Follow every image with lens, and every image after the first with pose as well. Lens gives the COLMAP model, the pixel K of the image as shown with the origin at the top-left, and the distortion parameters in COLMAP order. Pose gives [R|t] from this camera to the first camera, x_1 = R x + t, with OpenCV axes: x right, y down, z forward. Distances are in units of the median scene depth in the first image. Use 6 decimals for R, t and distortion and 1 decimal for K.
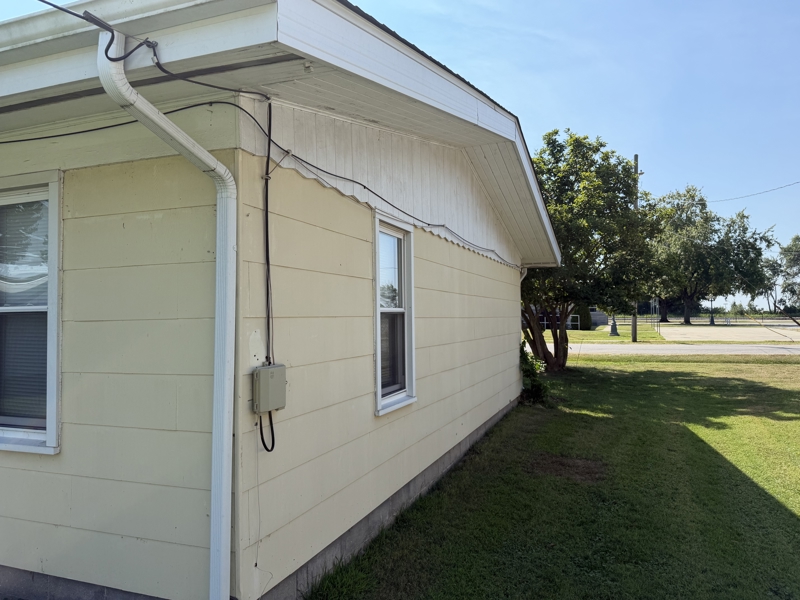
lens RADIAL K [[566.0, 0, 400.7], [0, 566.0, 299.6], [0, 0, 1]] dist [0.033530, -0.042181]
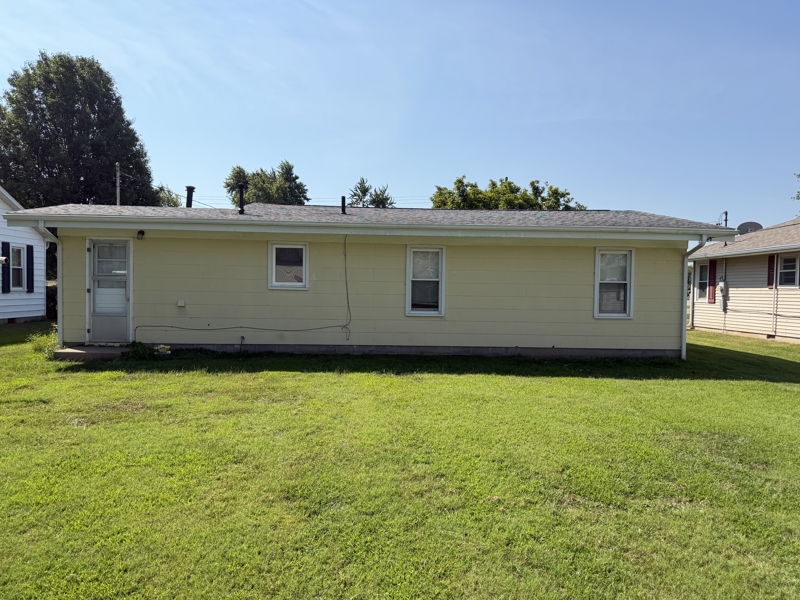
lens RADIAL K [[566.0, 0, 399.1], [0, 566.0, 301.3], [0, 0, 1]] dist [0.033530, -0.042181]
pose [[0.915881, 0.009361, 0.401340, -0.872708], [-0.031895, 0.998265, 0.049503, 0.003605], [-0.400181, -0.058139, 0.914590, -0.487220]]
